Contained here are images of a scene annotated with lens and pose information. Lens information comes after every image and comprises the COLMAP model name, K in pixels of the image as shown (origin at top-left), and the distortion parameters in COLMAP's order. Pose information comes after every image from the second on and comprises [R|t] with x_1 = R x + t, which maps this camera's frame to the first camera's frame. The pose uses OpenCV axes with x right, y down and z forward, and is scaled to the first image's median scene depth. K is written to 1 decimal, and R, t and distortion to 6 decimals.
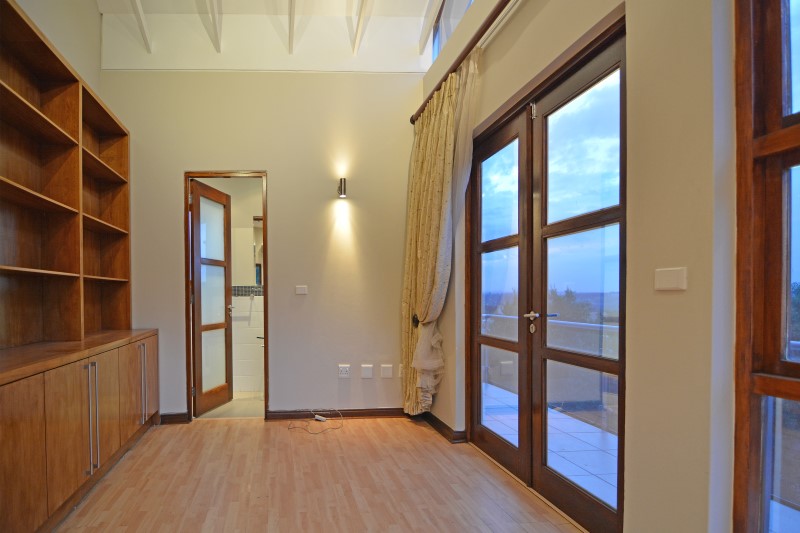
lens RADIAL K [[483.1, 0, 400.0], [0, 483.1, 252.9], [0, 0, 1]] dist [-0.004776, -0.001474]
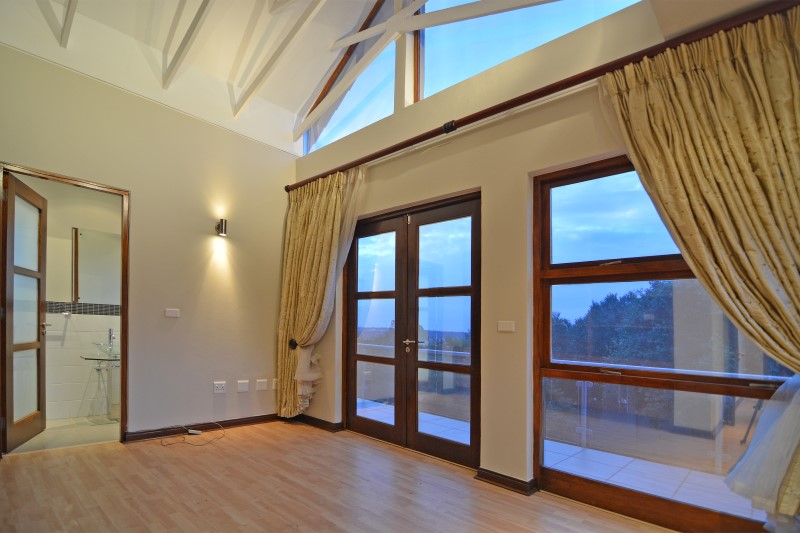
lens RADIAL K [[397.8, 0, 400.2], [0, 397.8, 258.4], [0, 0, 1]] dist [-0.000868, -0.011562]
pose [[0.714306, 0.163443, 0.680480, -0.551082], [-0.108324, 0.986449, -0.123225, 0.013021], [-0.691399, 0.014308, 0.722331, 0.015879]]
